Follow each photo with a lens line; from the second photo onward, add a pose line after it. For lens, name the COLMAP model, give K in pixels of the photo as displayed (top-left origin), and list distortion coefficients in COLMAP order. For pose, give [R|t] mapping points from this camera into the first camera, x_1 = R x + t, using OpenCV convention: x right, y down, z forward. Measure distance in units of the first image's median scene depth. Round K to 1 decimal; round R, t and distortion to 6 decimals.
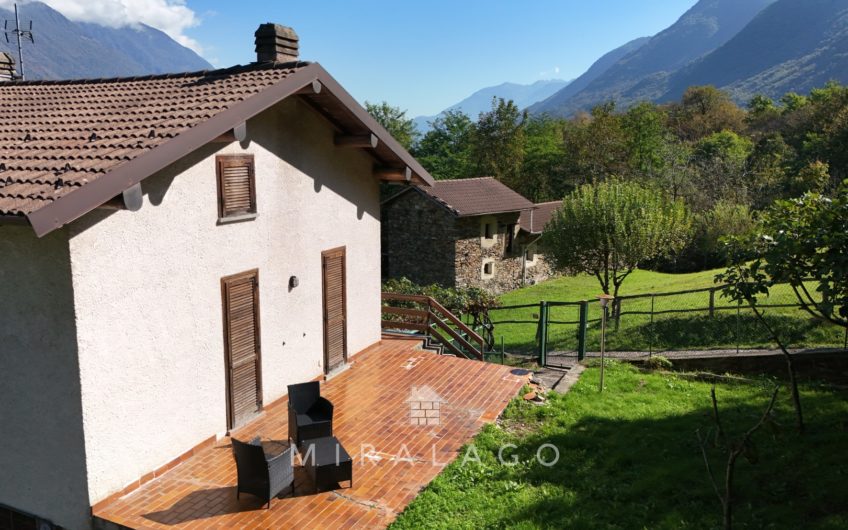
lens RADIAL K [[691.8, 0, 421.9], [0, 691.8, 262.4], [0, 0, 1]] dist [0.068967, -0.066687]
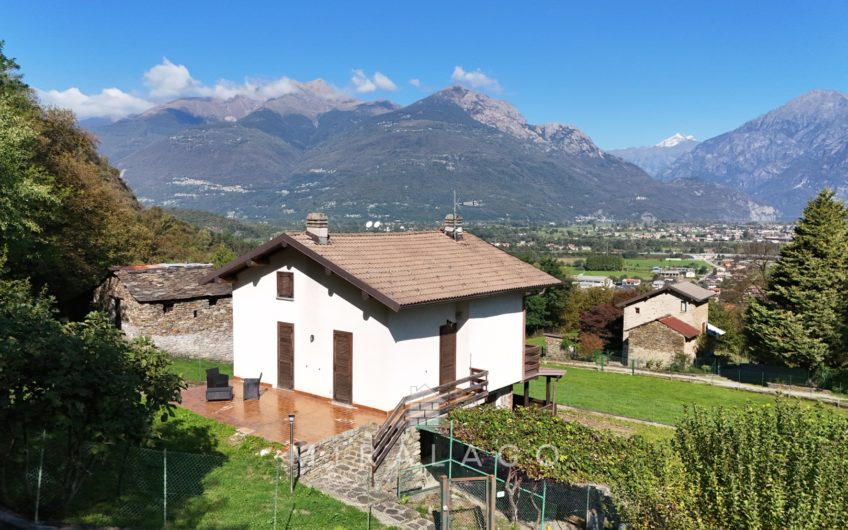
lens RADIAL K [[691.8, 0, 421.2], [0, 691.8, 263.7], [0, 0, 1]] dist [0.068967, -0.066687]
pose [[-0.252866, 0.074675, -0.964615, 0.536246], [-0.166872, 0.978709, 0.119510, -0.154019], [0.953002, 0.191187, -0.235021, 0.568451]]
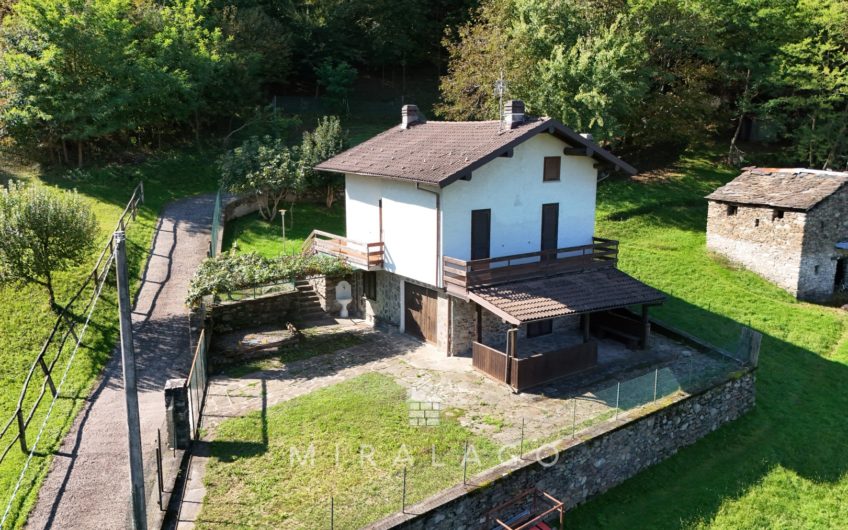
lens RADIAL K [[691.8, 0, 423.6], [0, 691.8, 268.2], [0, 0, 1]] dist [0.068967, -0.066687]
pose [[-0.855071, -0.101369, 0.508506, -0.539997], [0.085638, 0.939625, 0.331316, -0.200366], [-0.511391, 0.326846, -0.794765, 1.059339]]
